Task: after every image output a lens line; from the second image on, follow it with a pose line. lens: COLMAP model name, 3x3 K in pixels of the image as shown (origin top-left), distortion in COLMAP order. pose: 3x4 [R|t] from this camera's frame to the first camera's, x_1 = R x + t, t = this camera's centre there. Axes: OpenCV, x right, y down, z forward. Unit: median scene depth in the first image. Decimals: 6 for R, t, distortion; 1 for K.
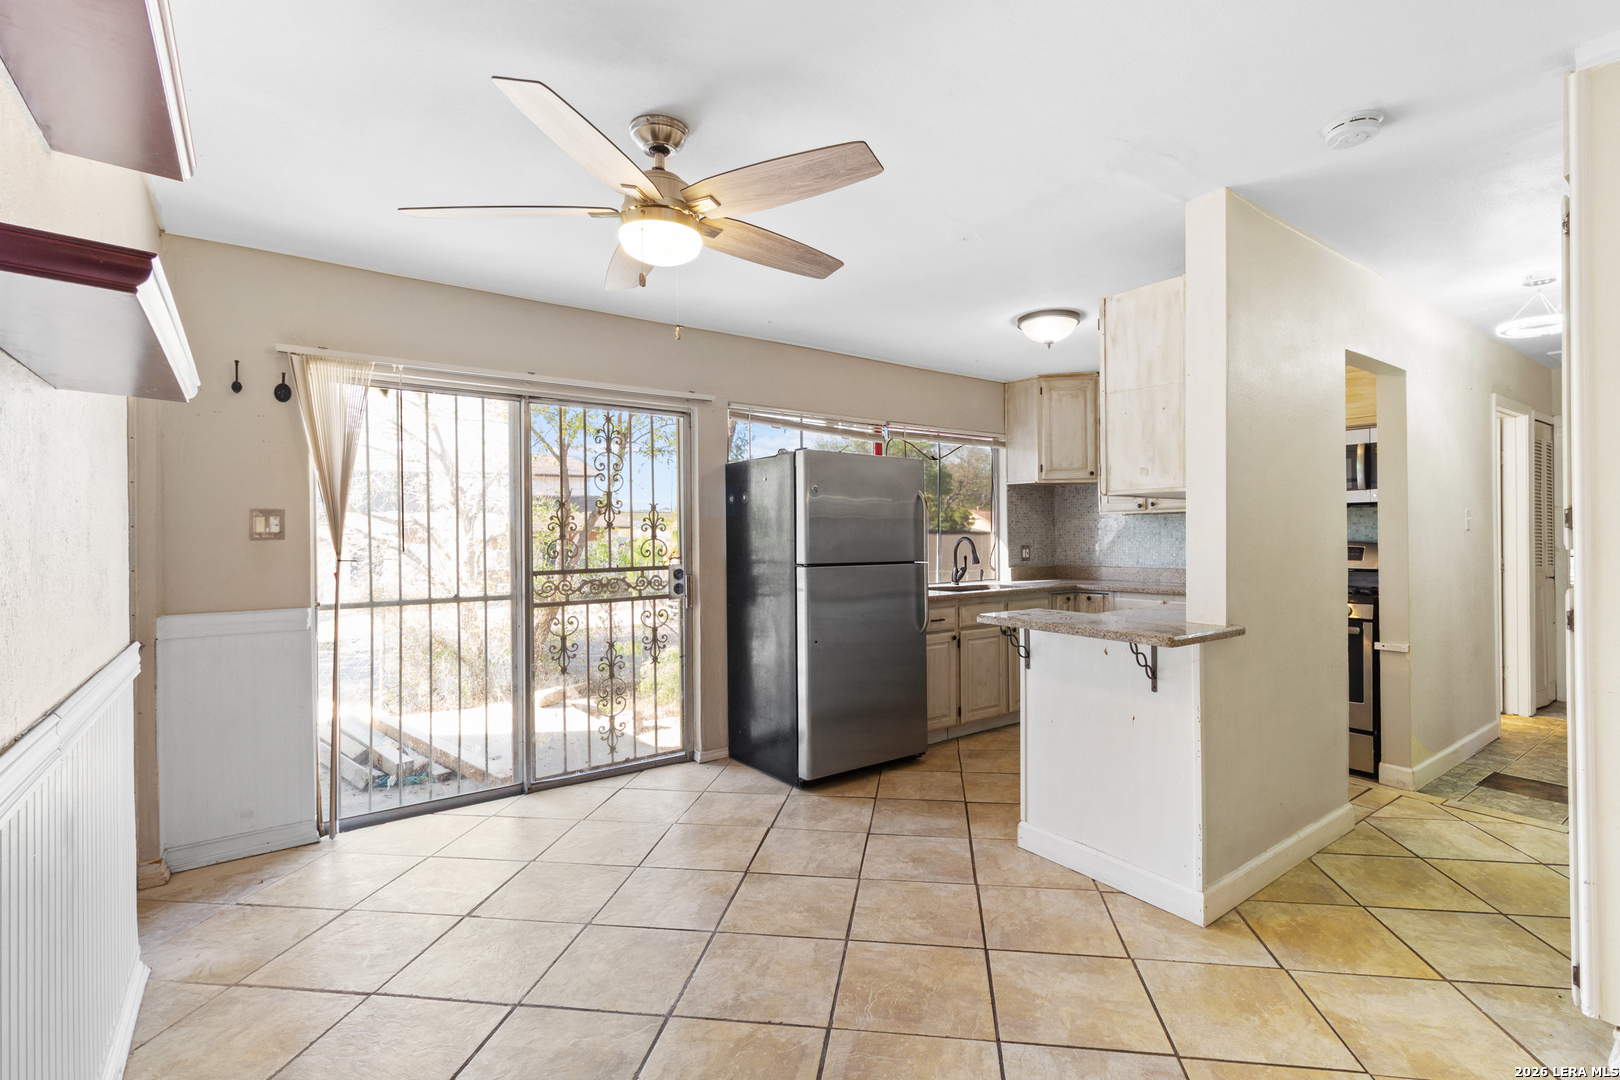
lens RADIAL K [[755.7, 0, 834.0], [0, 755.7, 534.7], [0, 0, 1]] dist [0.003505, -0.000631]
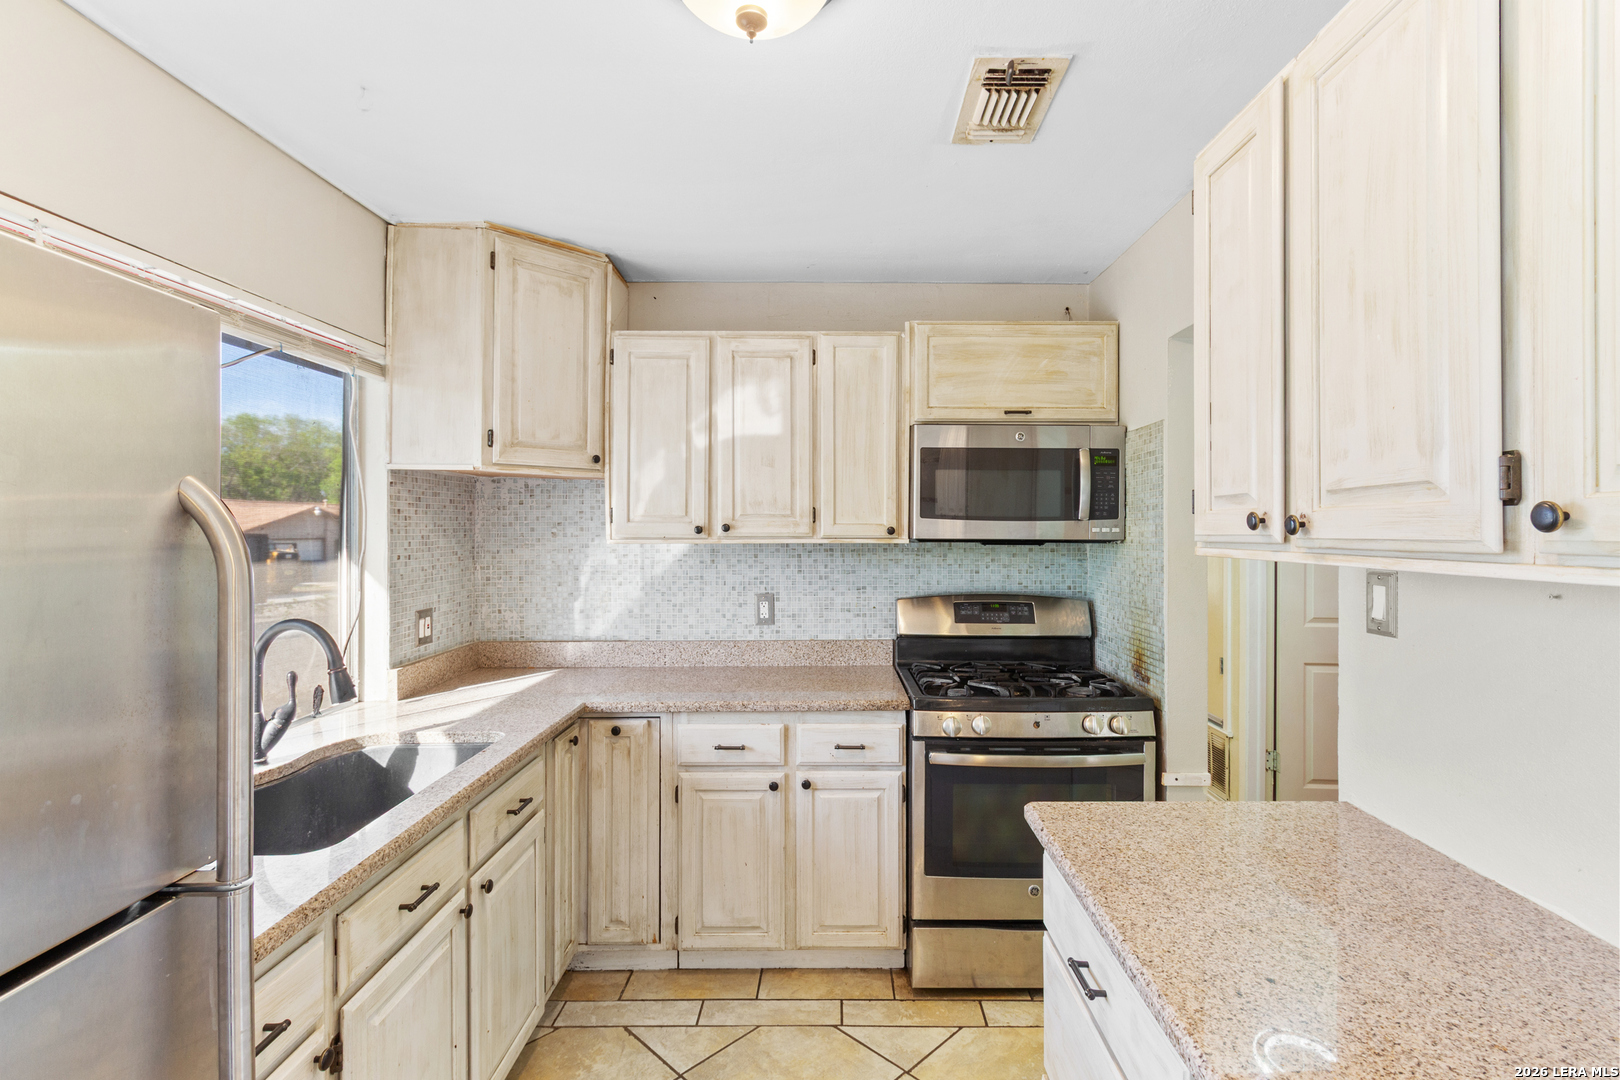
lens RADIAL K [[755.7, 0, 834.6], [0, 755.7, 526.7], [0, 0, 1]] dist [0.003505, -0.000631]
pose [[0.596224, 0.012447, 0.802722, 0.064114], [-0.008493, 0.999922, -0.009196, -0.050706], [-0.802773, -0.001334, 0.596283, 0.856614]]
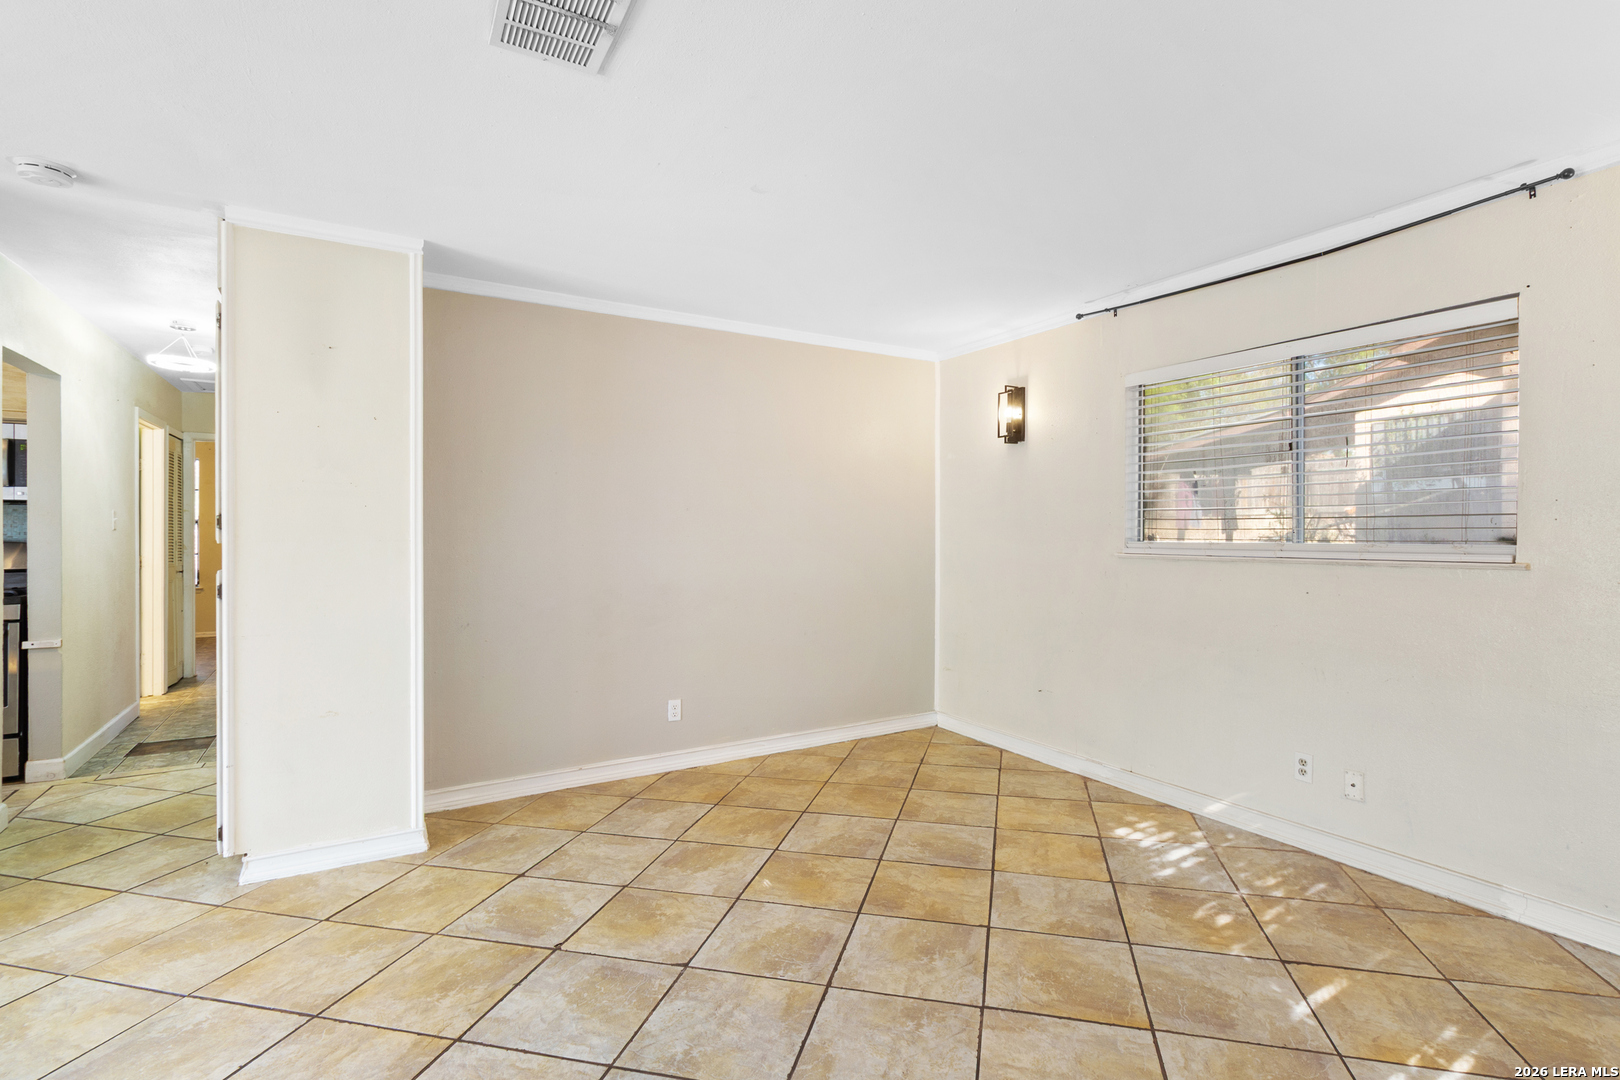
lens RADIAL K [[777.7, 0, 841.3], [0, 777.7, 531.1], [0, 0, 1]] dist [0.008055, -0.001729]
pose [[0.095767, 0.008258, 0.995370, -0.205098], [-0.002163, 0.999965, -0.008088, 0.002813], [-0.995401, -0.001379, 0.095781, -0.166949]]
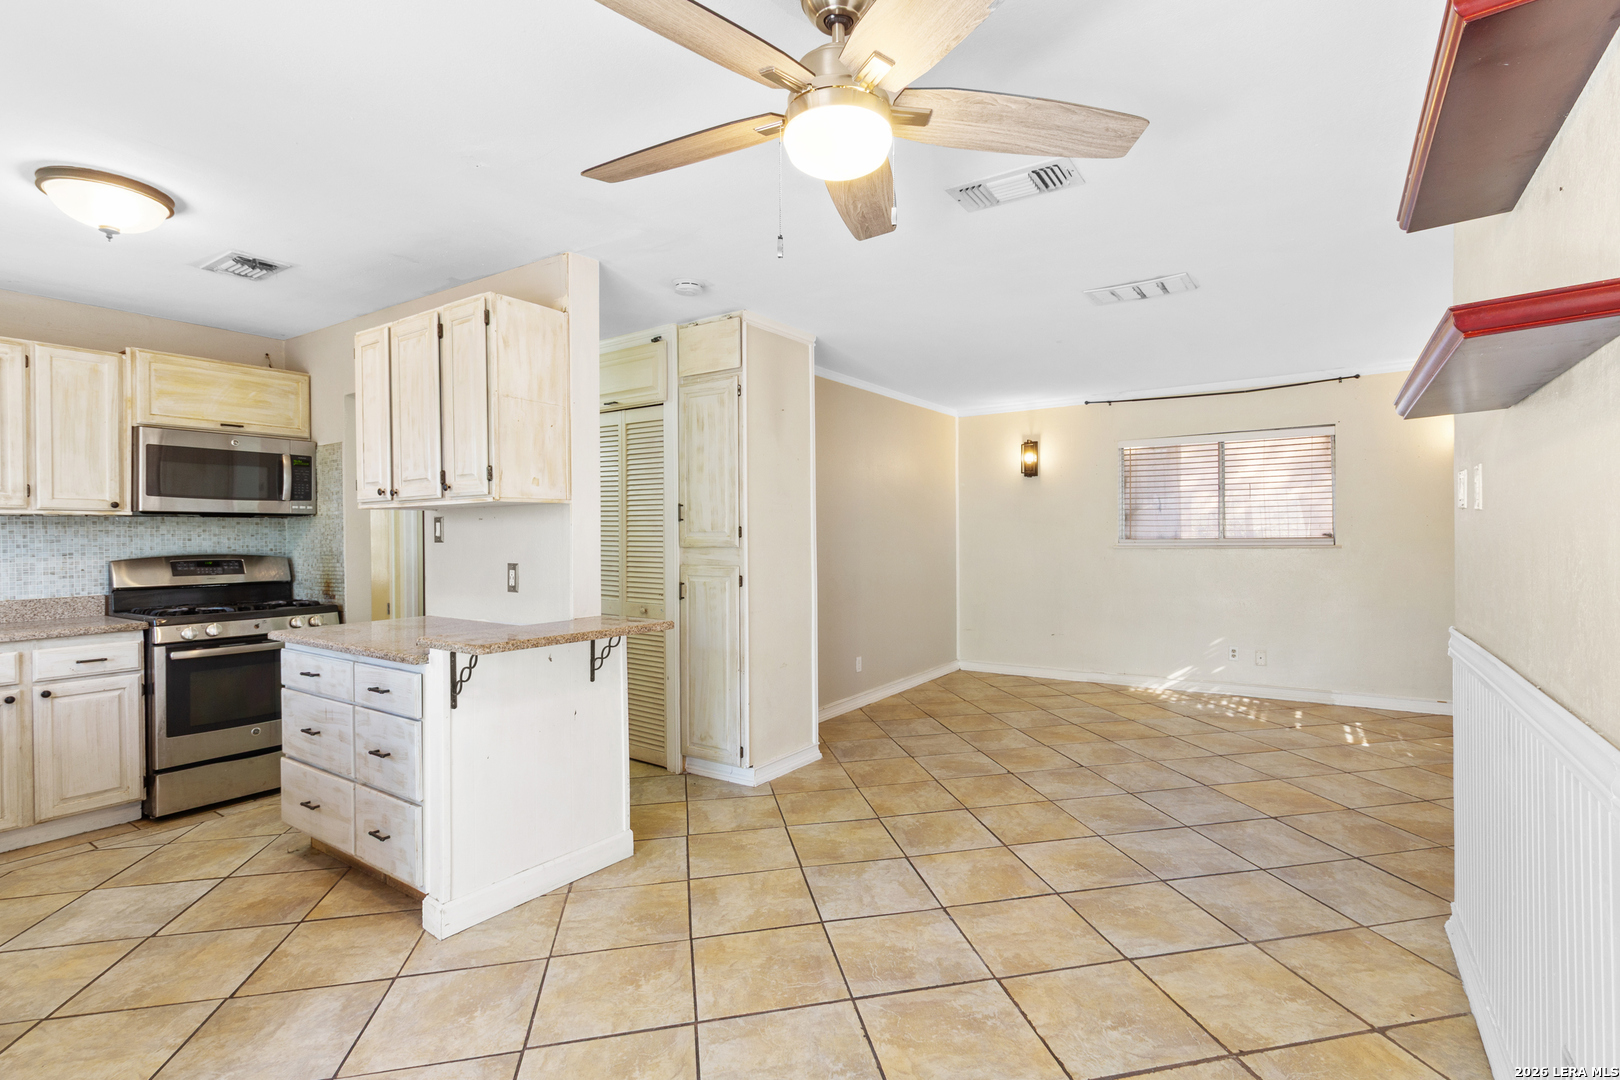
lens RADIAL K [[755.7, 0, 843.3], [0, 755.7, 534.1], [0, 0, 1]] dist [0.003505, -0.000631]
pose [[-0.344835, 0.012298, 0.938583, -0.526961], [0.012939, 0.999881, -0.008347, 0.001942], [-0.938574, 0.009266, -0.344953, 0.715188]]
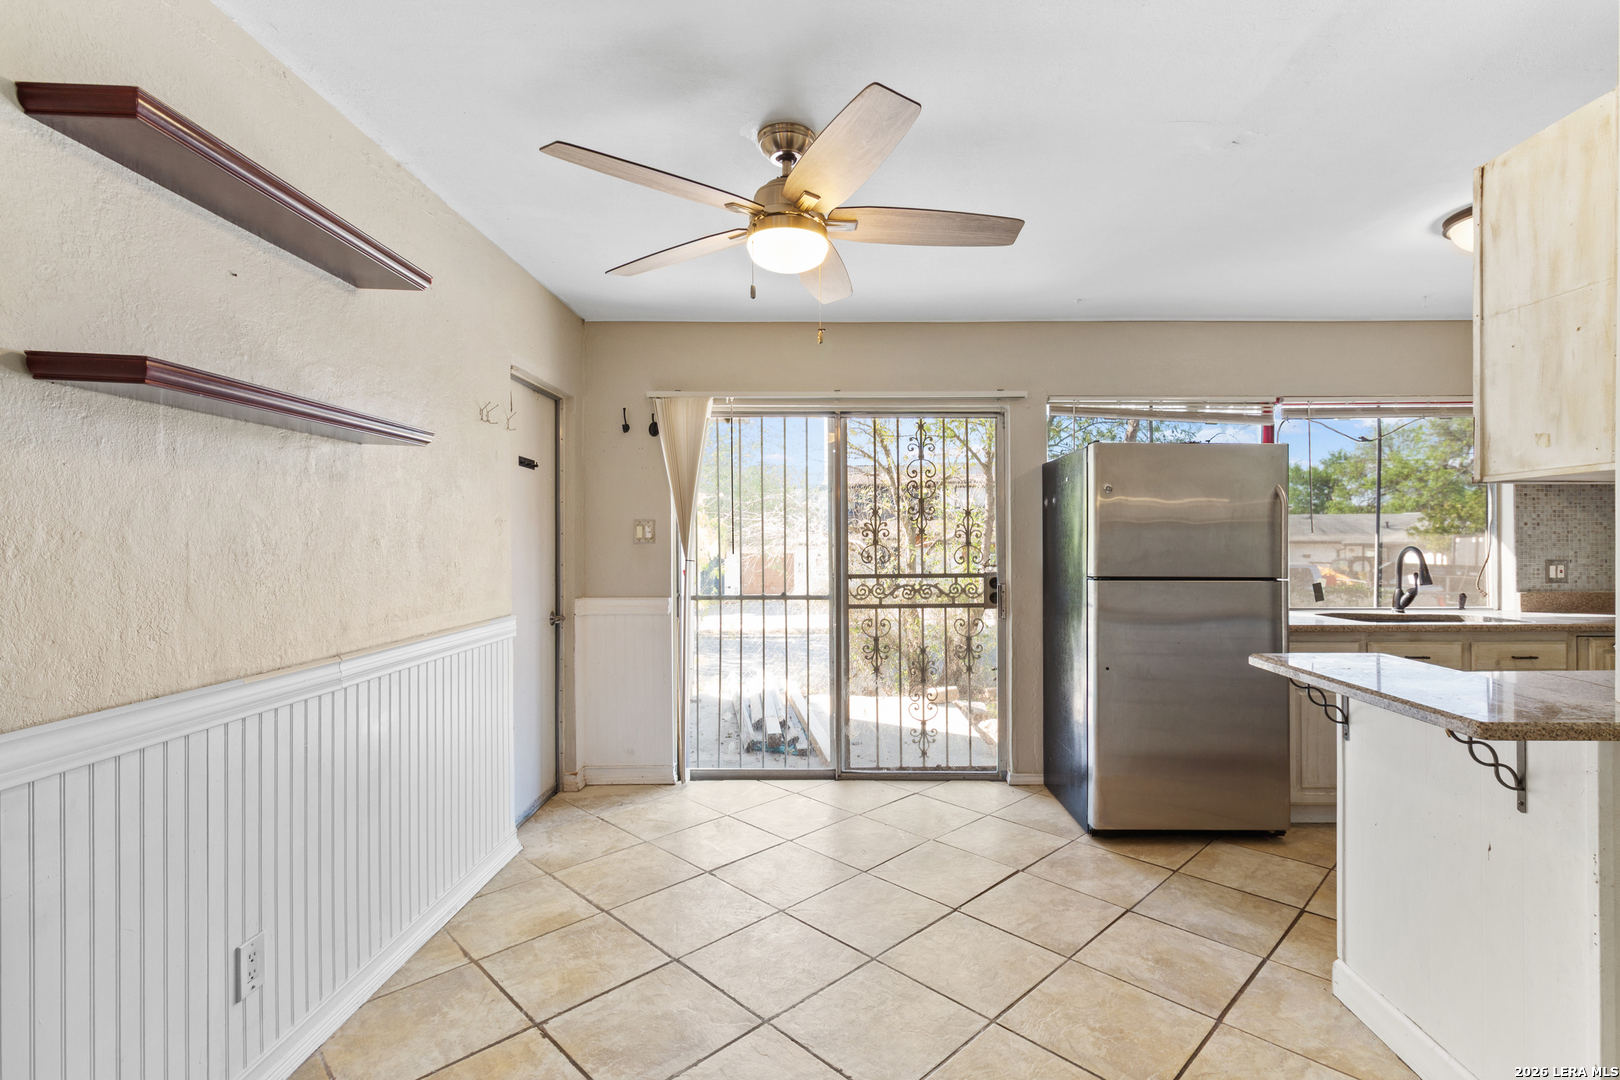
lens RADIAL K [[755.7, 0, 833.6], [0, 755.7, 542.0], [0, 0, 1]] dist [0.003505, -0.000631]
pose [[0.792530, 0.005711, -0.609806, 0.246520], [-0.003976, 0.999983, 0.004197, -0.002521], [0.609820, -0.000902, 0.792539, 0.139143]]
